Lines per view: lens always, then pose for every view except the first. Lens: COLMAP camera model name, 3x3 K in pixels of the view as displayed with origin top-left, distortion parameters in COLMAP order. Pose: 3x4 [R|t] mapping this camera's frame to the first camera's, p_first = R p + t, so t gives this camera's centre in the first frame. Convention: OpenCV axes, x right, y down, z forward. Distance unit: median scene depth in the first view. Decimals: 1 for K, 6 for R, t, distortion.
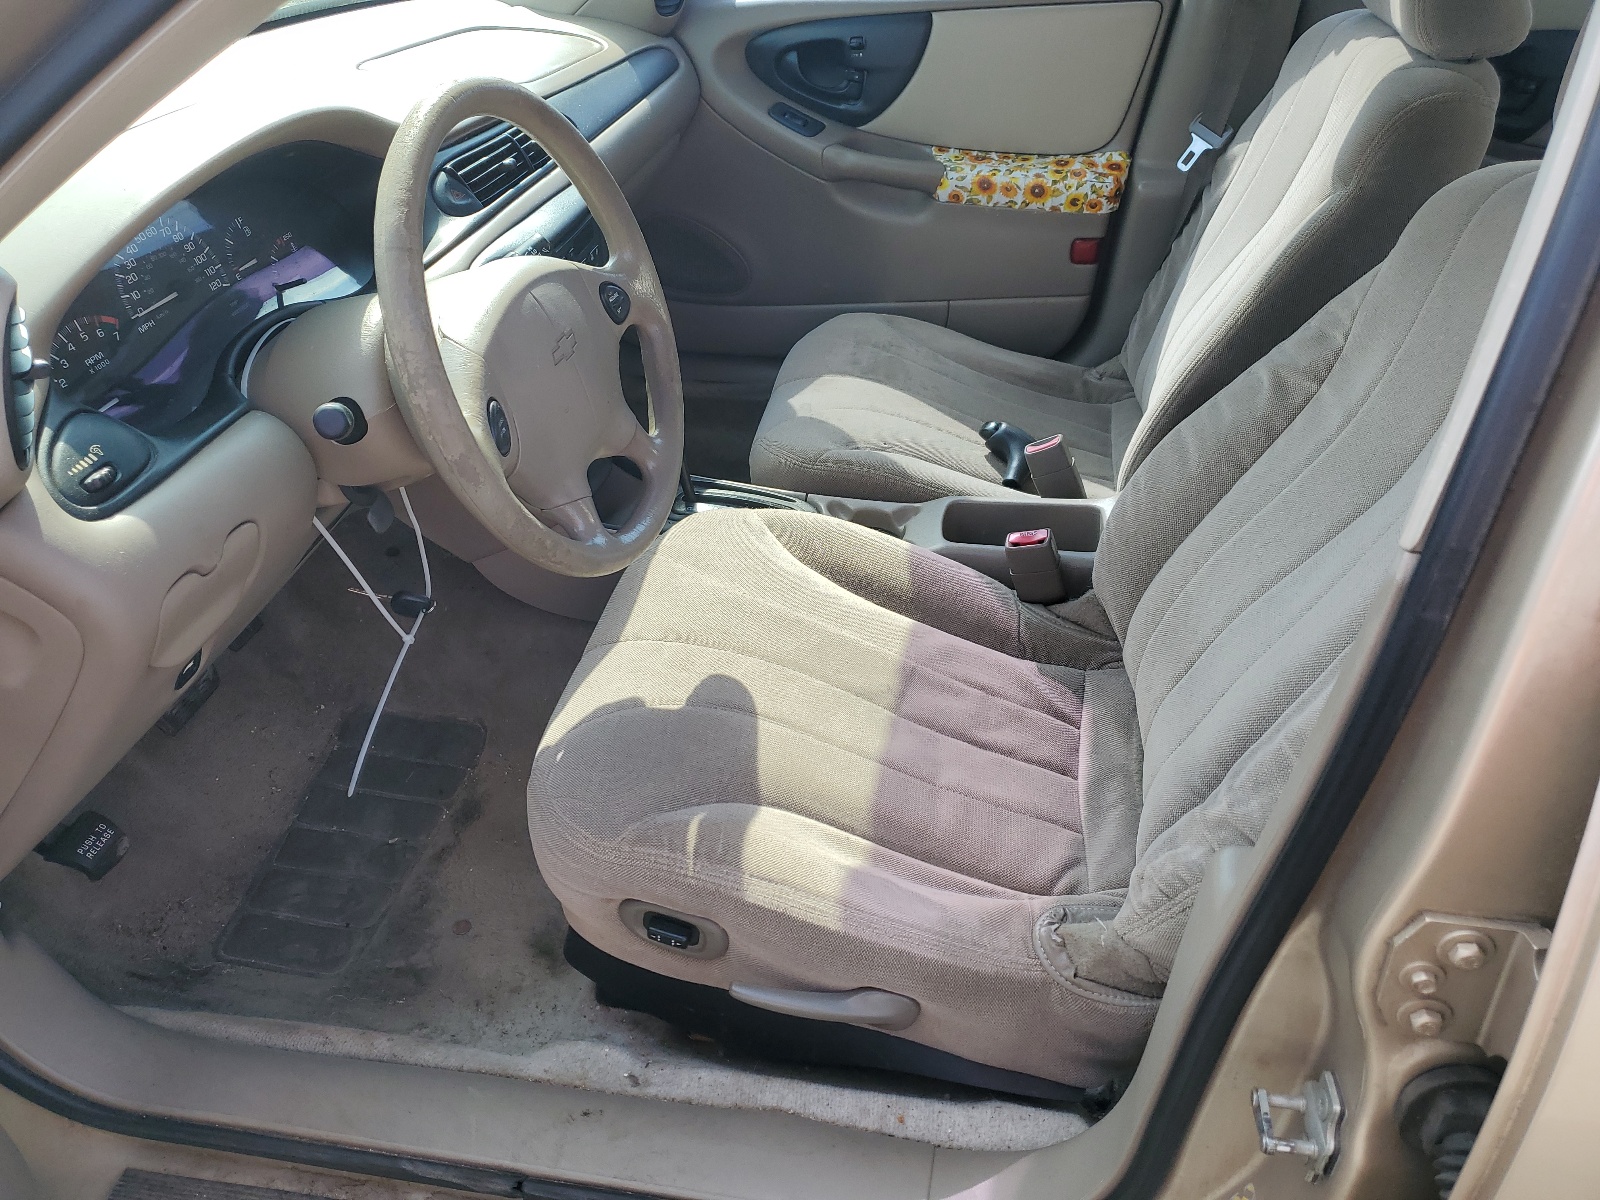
lens RADIAL K [[1224.1, 0, 801.2], [0, 1224.1, 597.4], [0, 0, 1]] dist [-0.024111, 0.000533]
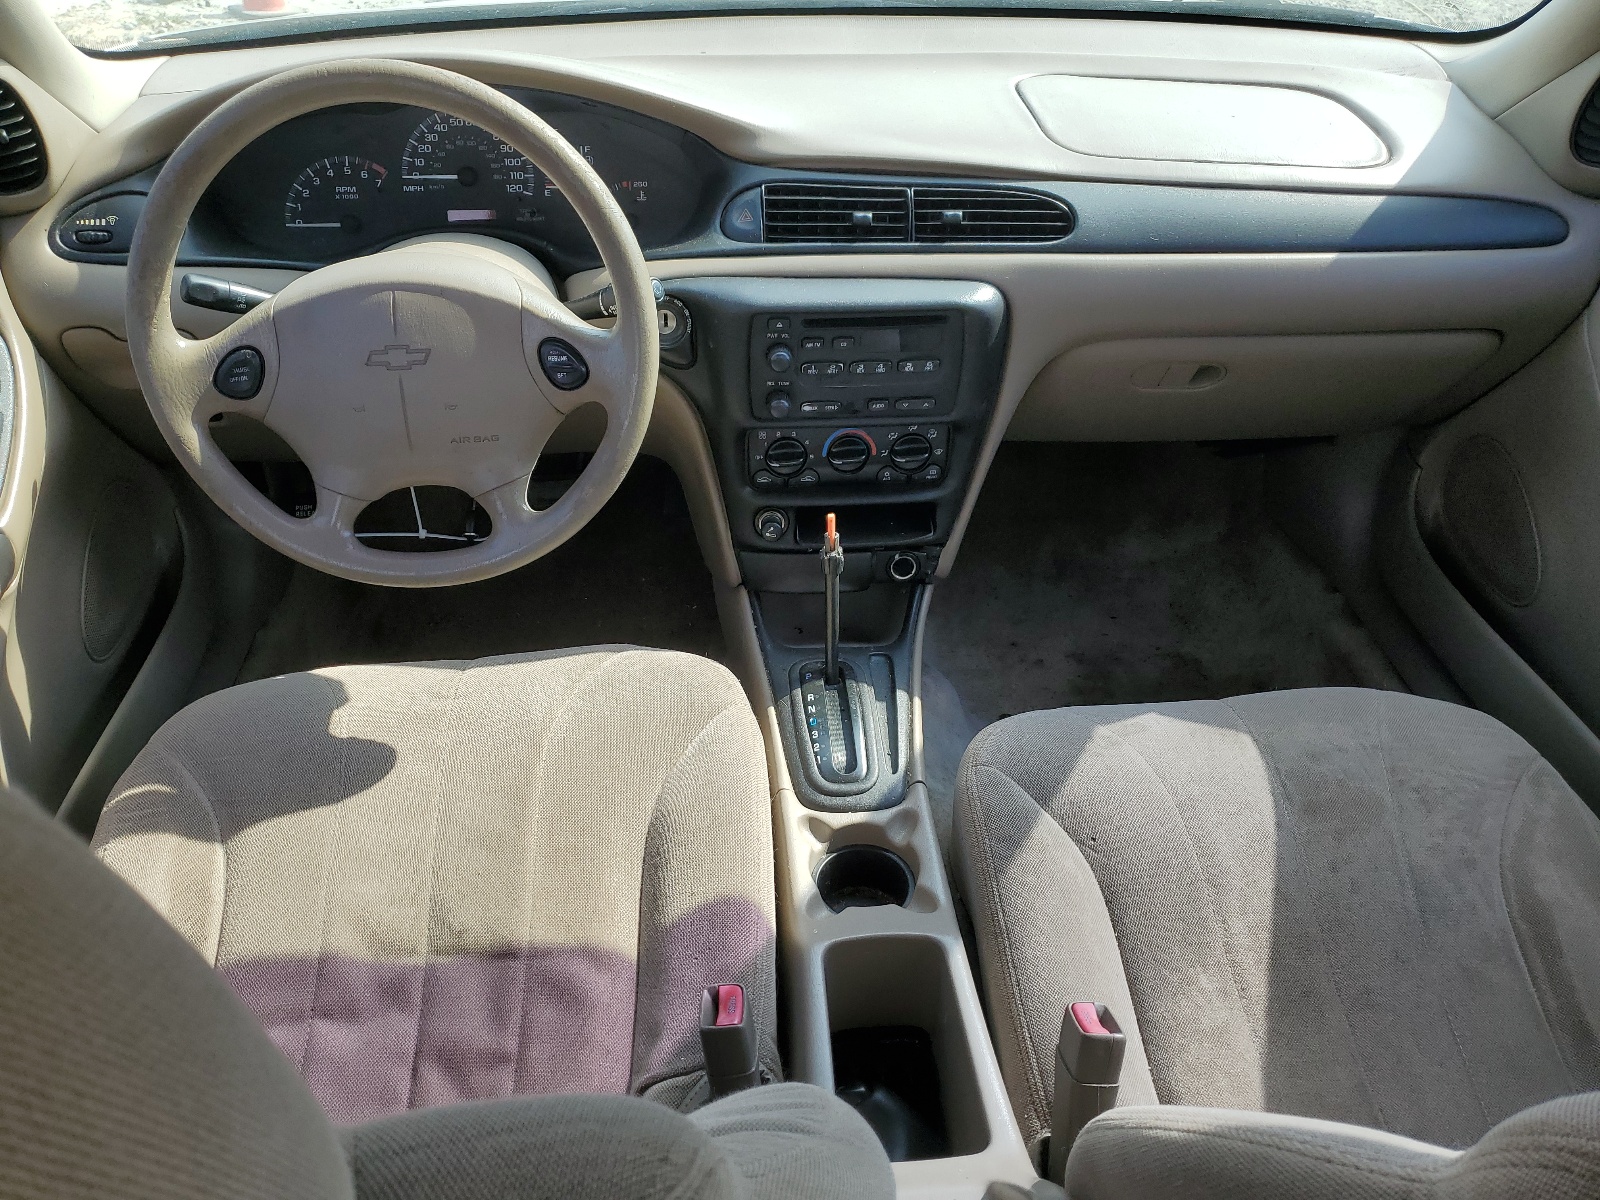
lens RADIAL K [[1224.1, 0, 790.4], [0, 1224.1, 591.9], [0, 0, 1]] dist [-0.024111, 0.000533]
pose [[0.247365, 0.594455, -0.765136, 0.659869], [-0.564302, 0.730317, 0.384967, -0.564481], [0.787638, 0.336540, 0.516107, 0.754314]]
